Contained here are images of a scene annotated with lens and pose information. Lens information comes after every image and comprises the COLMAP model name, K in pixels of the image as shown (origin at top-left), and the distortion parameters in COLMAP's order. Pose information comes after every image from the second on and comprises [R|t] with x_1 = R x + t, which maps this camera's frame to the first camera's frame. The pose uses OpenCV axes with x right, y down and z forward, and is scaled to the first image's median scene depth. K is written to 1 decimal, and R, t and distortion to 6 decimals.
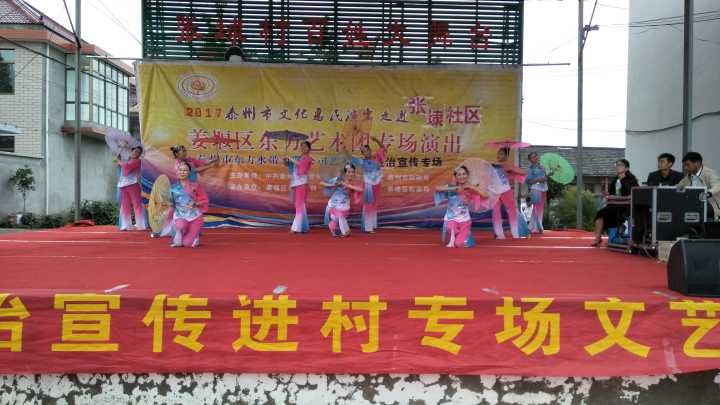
lens RADIAL K [[535.5, 0, 365.6], [0, 535.5, 205.5], [0, 0, 1]] dist [0.037489, -0.029664]
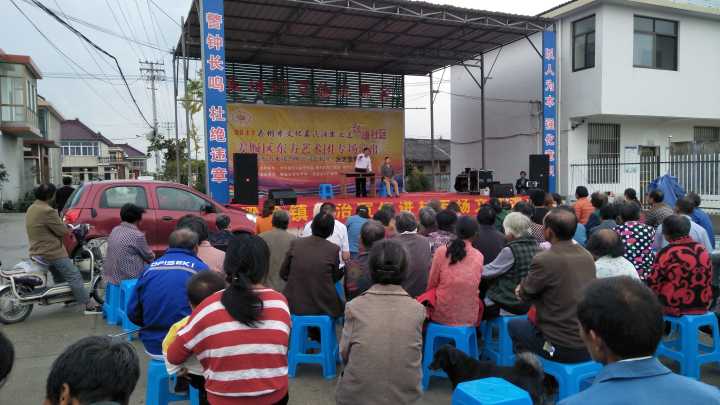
lens RADIAL K [[535.5, 0, 365.6], [0, 535.5, 205.5], [0, 0, 1]] dist [0.037489, -0.029664]
pose [[0.927457, -0.047835, 0.370857, -0.593434], [0.035814, 0.998588, 0.039237, 0.010503], [-0.372210, -0.023109, 0.927861, -0.781642]]
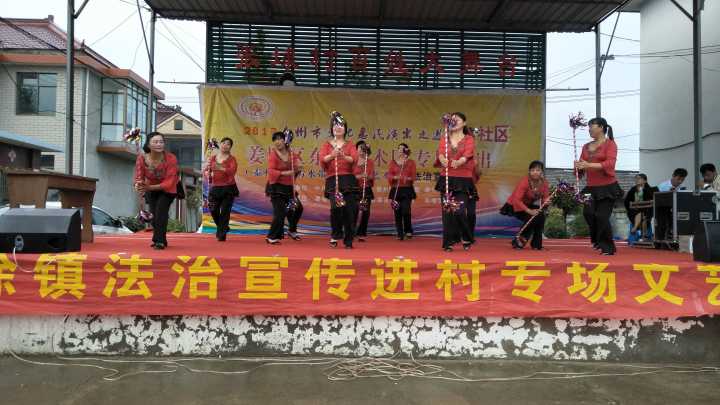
lens RADIAL K [[538.5, 0, 366.0], [0, 538.5, 204.2], [0, 0, 1]] dist [0.031630, -0.025844]
pose [[0.999994, 0.003555, -0.000227, -0.080736], [-0.003562, 0.998918, -0.046375, 0.029418], [0.000062, 0.046375, 0.998924, -0.108814]]
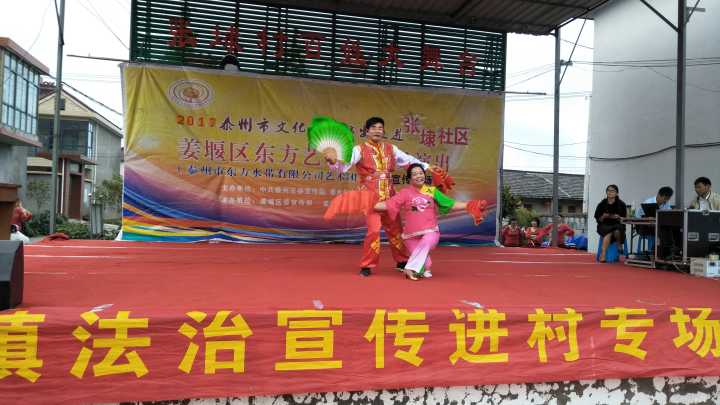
lens RADIAL K [[541.0, 0, 366.2], [0, 541.0, 203.6], [0, 0, 1]] dist [0.019315, -0.010220]
pose [[0.980695, 0.021279, 0.194380, -0.188451], [-0.014979, 0.999316, -0.033823, 0.000915], [-0.194967, 0.030259, 0.980343, 0.003641]]
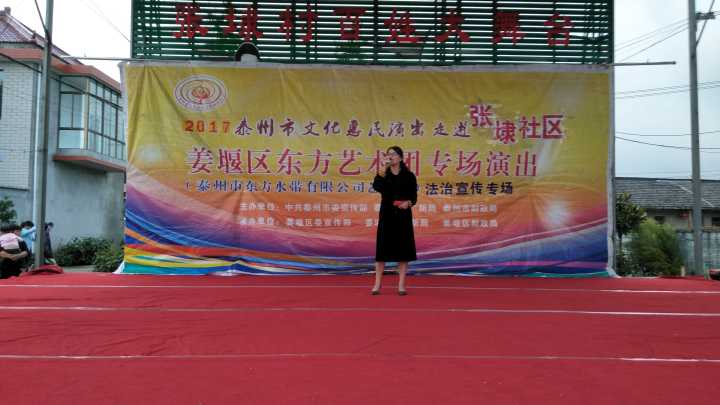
lens RADIAL K [[541.0, 0, 366.2], [0, 541.0, 203.6], [0, 0, 1]] dist [0.019315, -0.010220]
pose [[0.999922, -0.003695, -0.011937, -0.061743], [0.002917, 0.997912, -0.064525, -0.009475], [0.012150, 0.064485, 0.997845, 0.225694]]
